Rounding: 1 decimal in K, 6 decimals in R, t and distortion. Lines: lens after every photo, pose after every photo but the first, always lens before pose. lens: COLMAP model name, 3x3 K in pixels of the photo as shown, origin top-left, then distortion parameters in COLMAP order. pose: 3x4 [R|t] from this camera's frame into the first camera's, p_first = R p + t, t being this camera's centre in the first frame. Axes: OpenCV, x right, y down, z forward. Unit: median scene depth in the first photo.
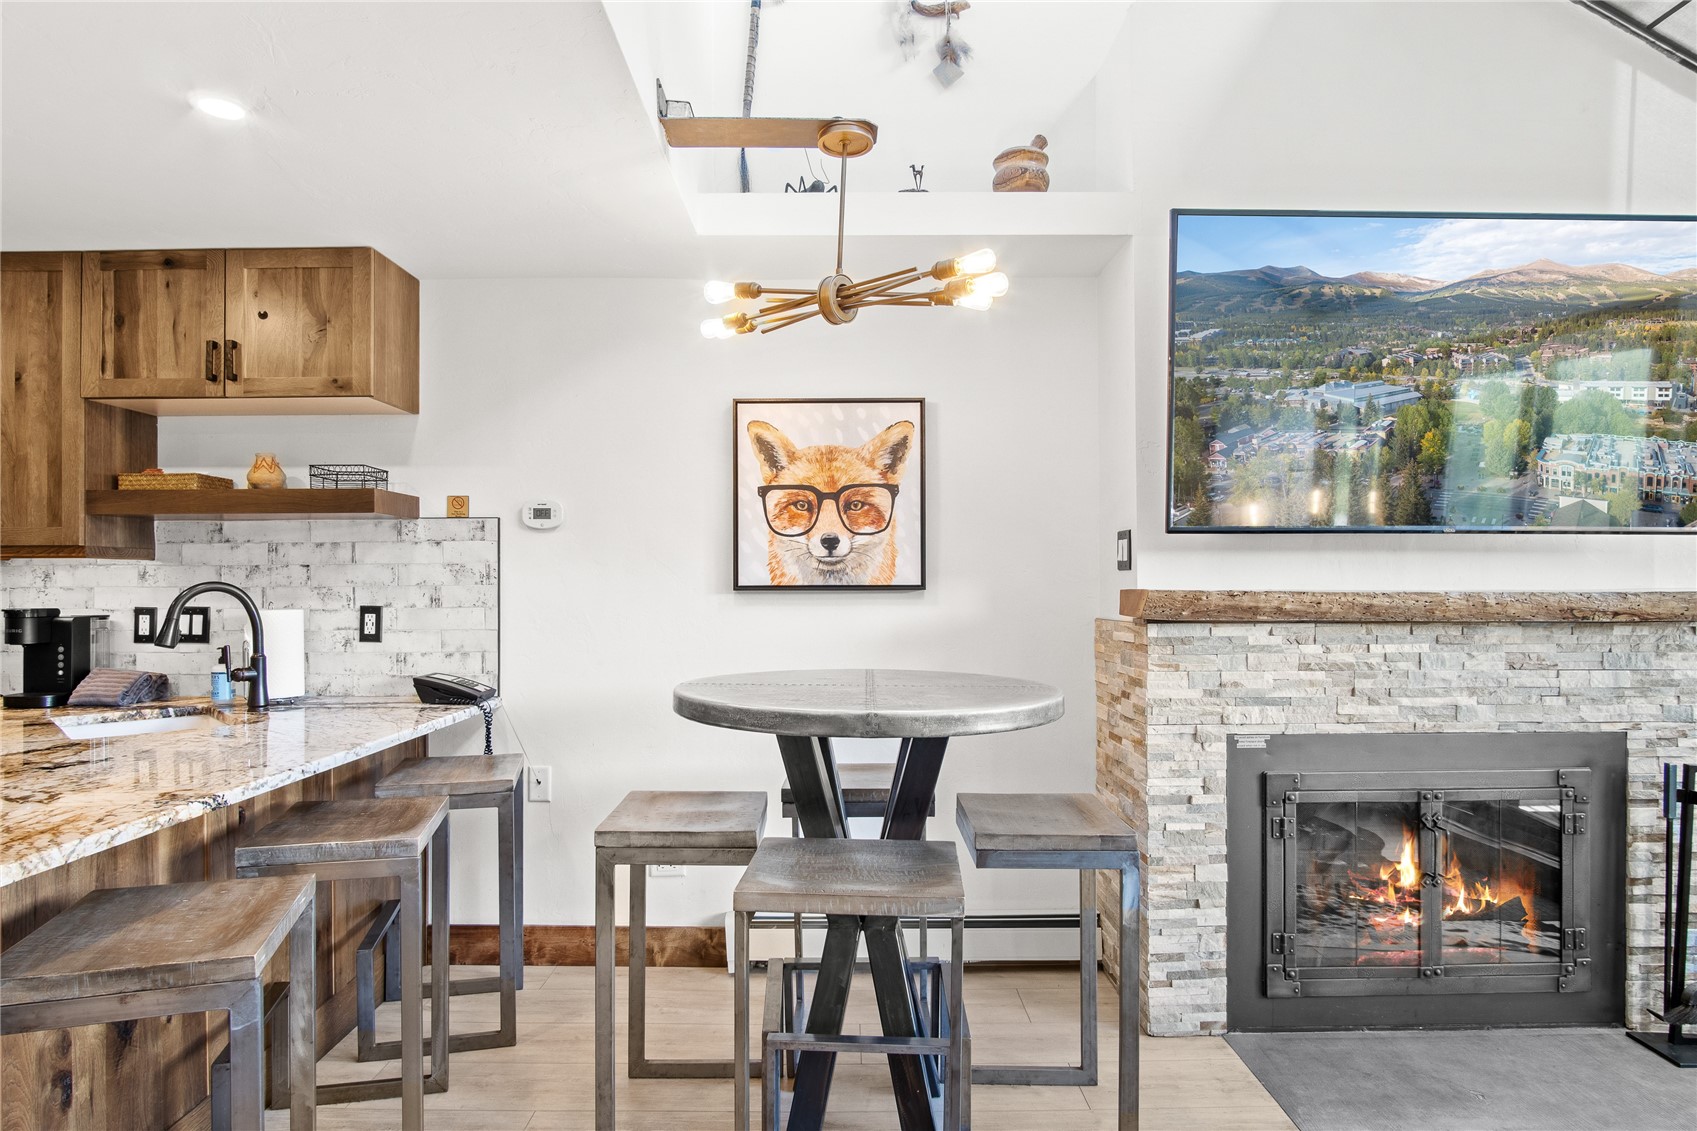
lens RADIAL K [[933.6, 0, 847.7], [0, 933.6, 576.2], [0, 0, 1]] dist [-0.032058, 0.008393]
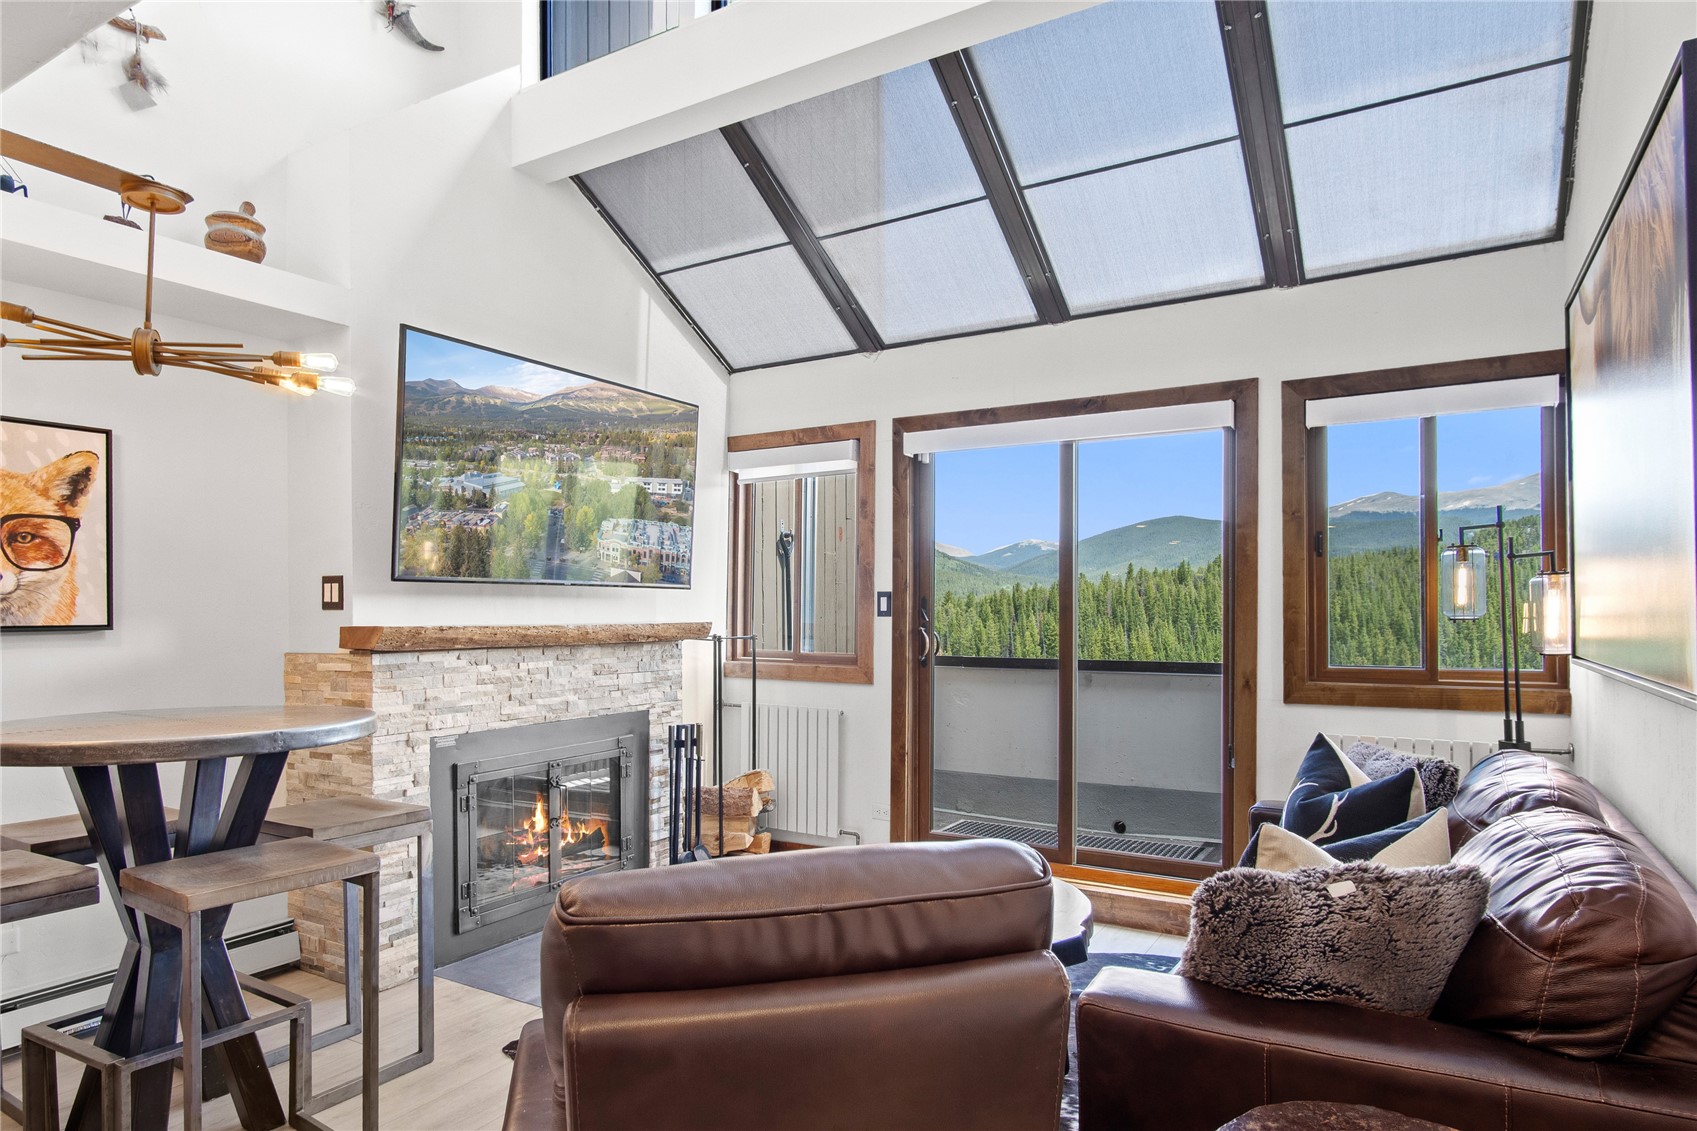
lens RADIAL K [[987.2, 0, 840.9], [0, 987.2, 610.1], [0, 0, 1]] dist [0.001460, -0.002736]
pose [[0.520950, -0.000804, 0.853587, -0.432760], [-0.001527, 0.999997, 0.001873, -0.009628], [-0.853586, -0.002279, 0.520948, -0.187273]]
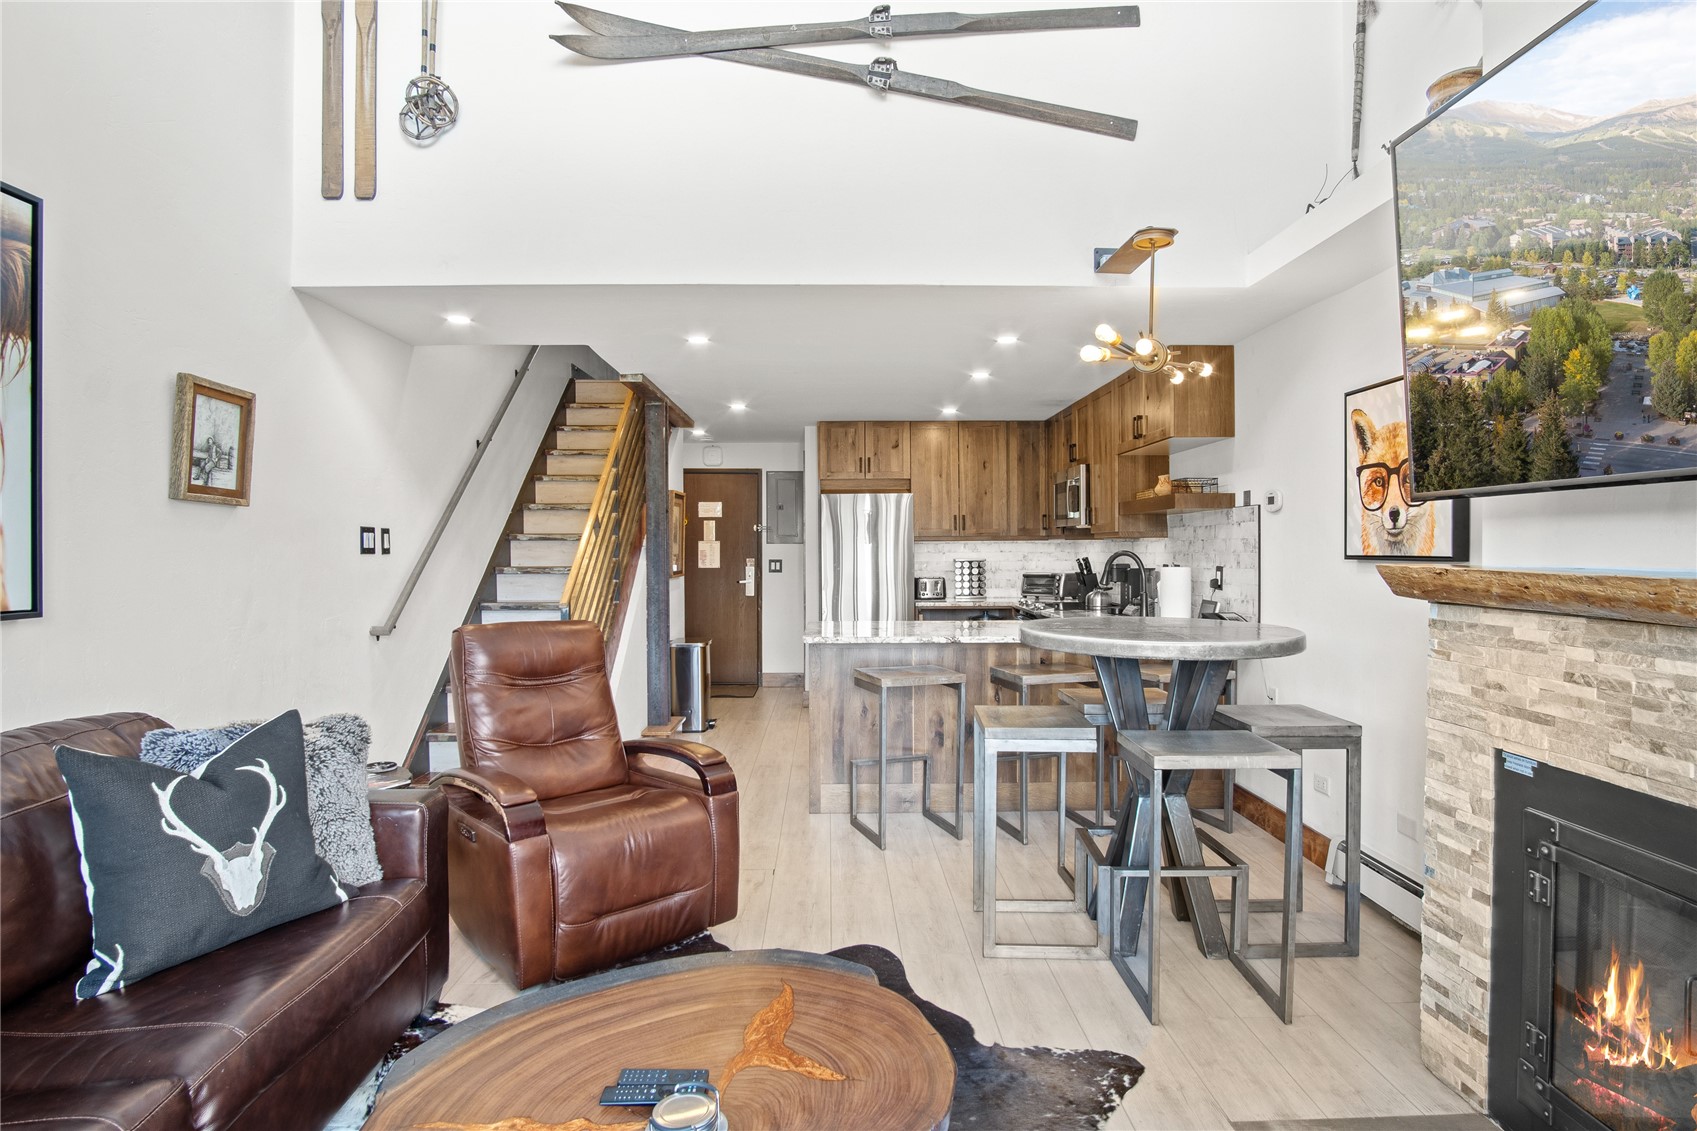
lens RADIAL K [[925.4, 0, 847.9], [0, 925.4, 559.0], [0, 0, 1]] dist [-0.033663, 0.010454]
pose [[0.014016, 0.013717, -0.999808, 1.104660], [0.010982, 0.999843, 0.013871, -0.008464], [0.999841, -0.011175, 0.013863, 0.404853]]
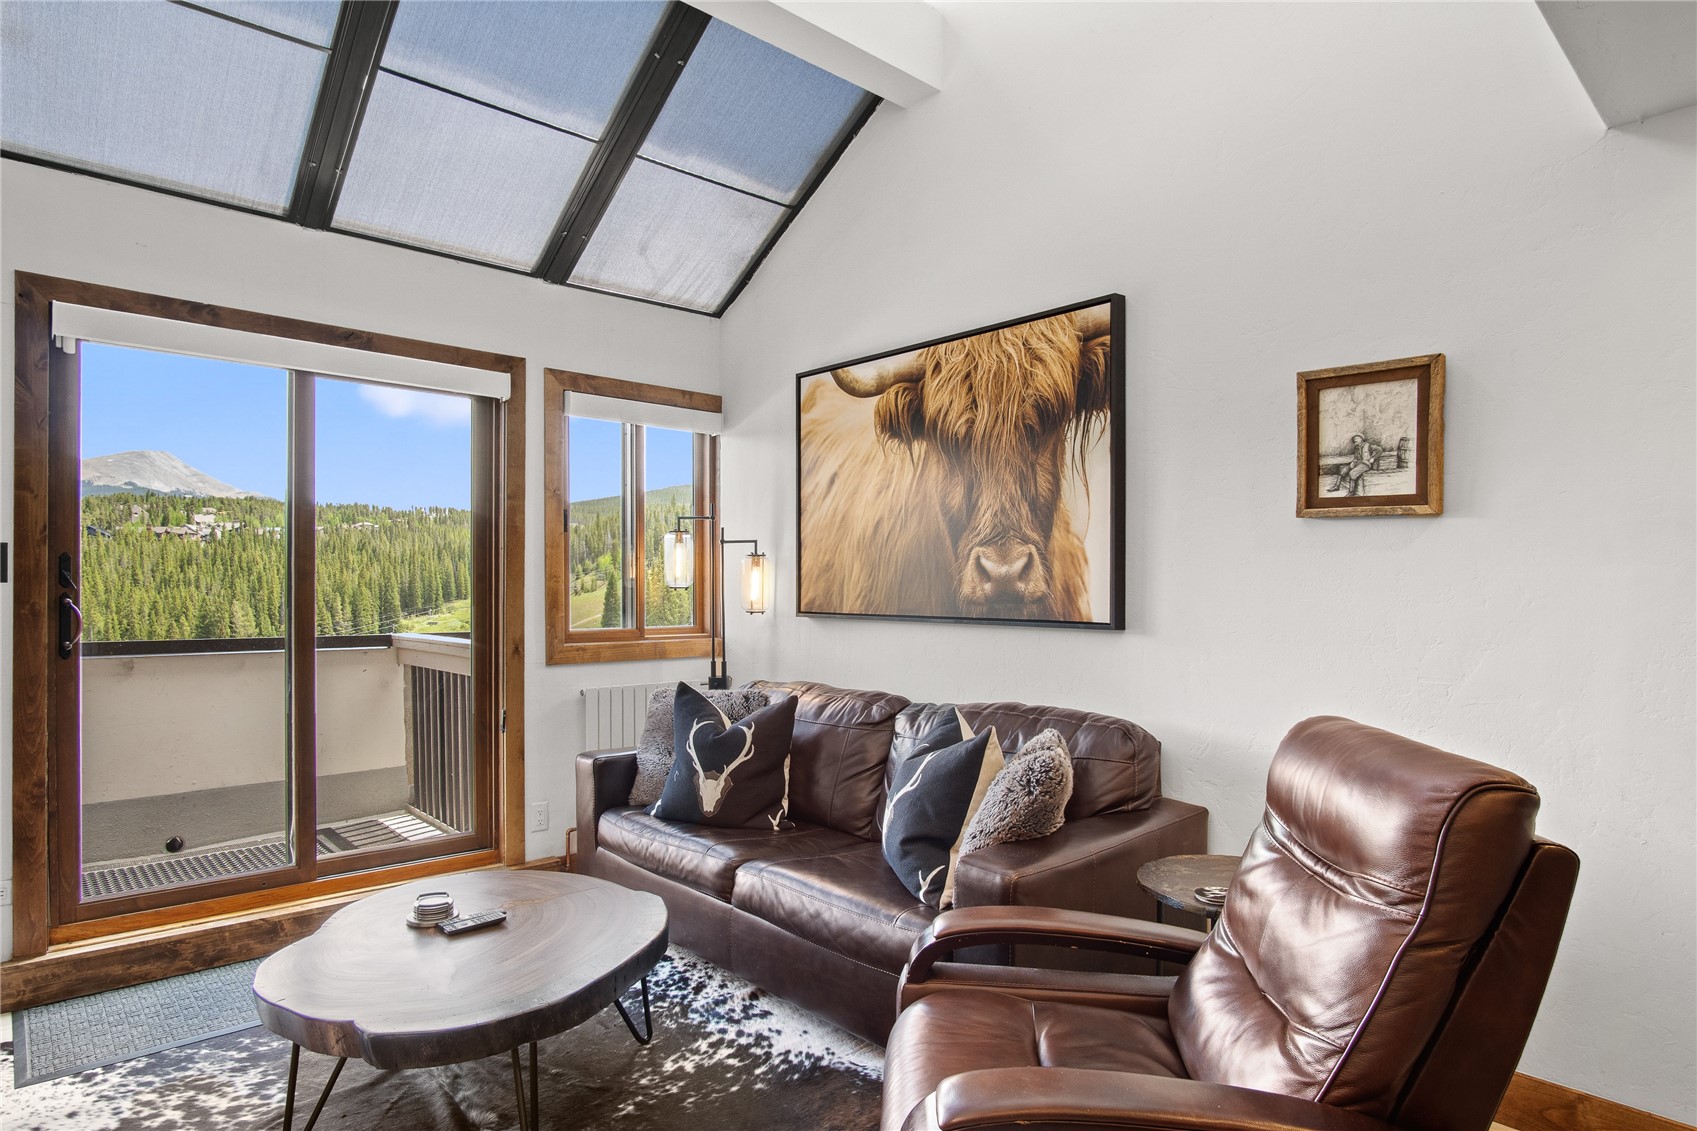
lens RADIAL K [[945.7, 0, 843.2], [0, 945.7, 596.2], [0, 0, 1]] dist [-0.029095, 0.006965]
pose [[-0.666334, -0.009637, 0.745591, -0.298035], [-0.008891, 0.999948, 0.004979, 0.006514], [-0.745600, -0.003311, -0.666385, 0.617388]]
